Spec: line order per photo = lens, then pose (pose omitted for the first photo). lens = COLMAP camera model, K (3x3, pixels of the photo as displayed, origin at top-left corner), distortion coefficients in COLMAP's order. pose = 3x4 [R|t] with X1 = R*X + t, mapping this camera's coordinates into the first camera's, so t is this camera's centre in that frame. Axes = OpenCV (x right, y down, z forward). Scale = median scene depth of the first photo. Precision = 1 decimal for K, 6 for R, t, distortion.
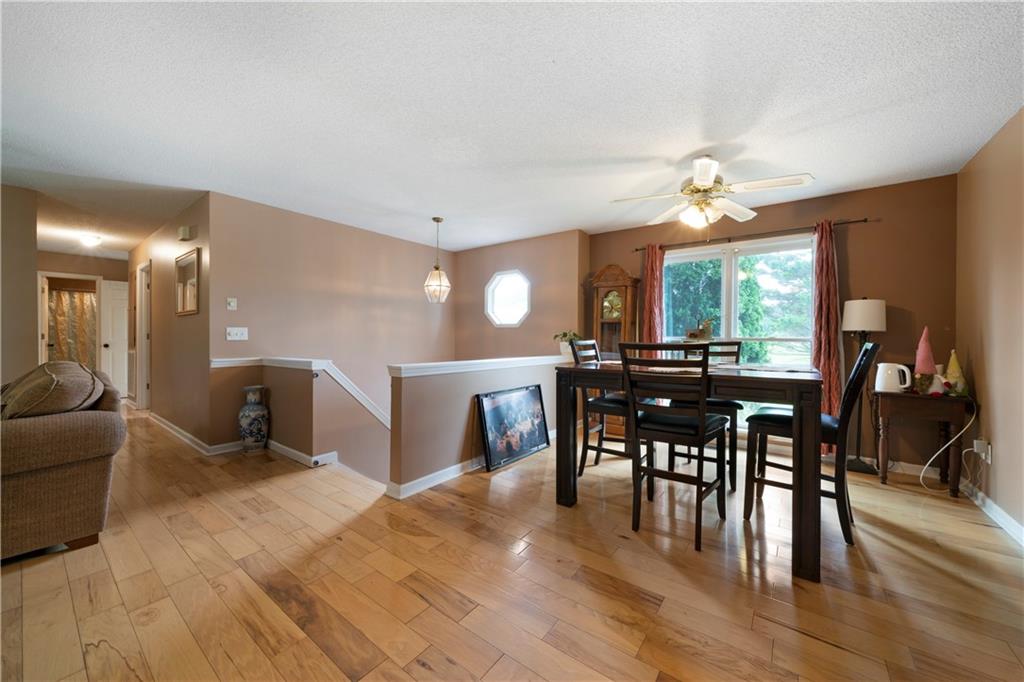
lens RADIAL K [[375.1, 0, 511.7], [0, 375.1, 339.5], [0, 0, 1]] dist [0.000419, -0.000002]
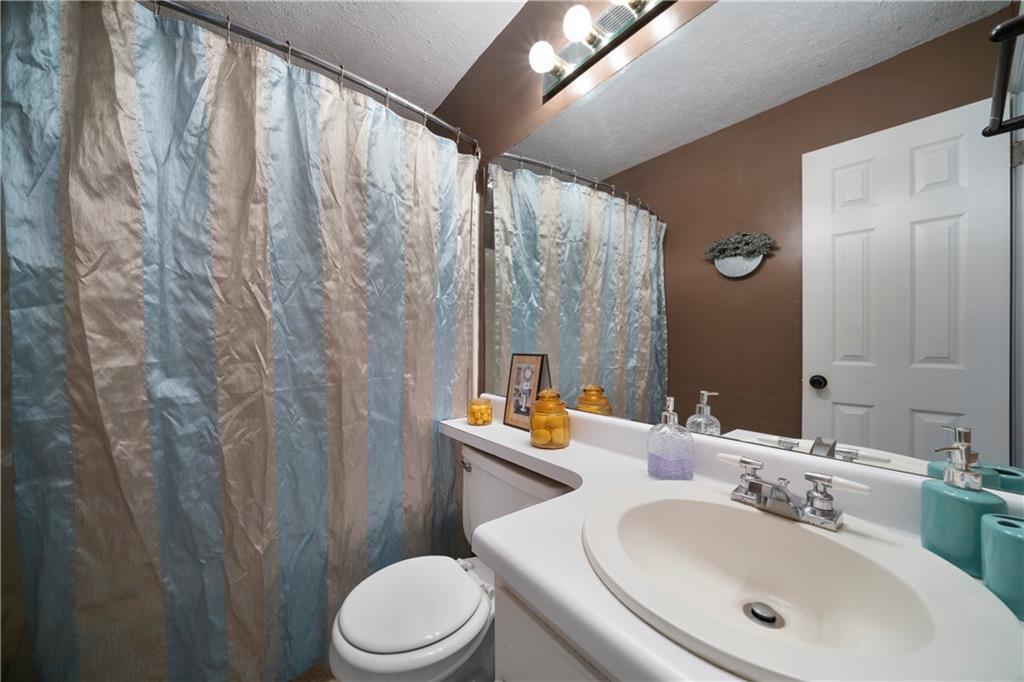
lens RADIAL K [[346.0, 0, 512.2], [0, 346.0, 341.6], [0, 0, 1]] dist [-0.000197, -0.000052]
pose [[0.970206, -0.006589, -0.242190, -1.021362], [0.005287, 0.999968, -0.006027, -0.012736], [0.242222, 0.004567, 0.970210, 0.903541]]
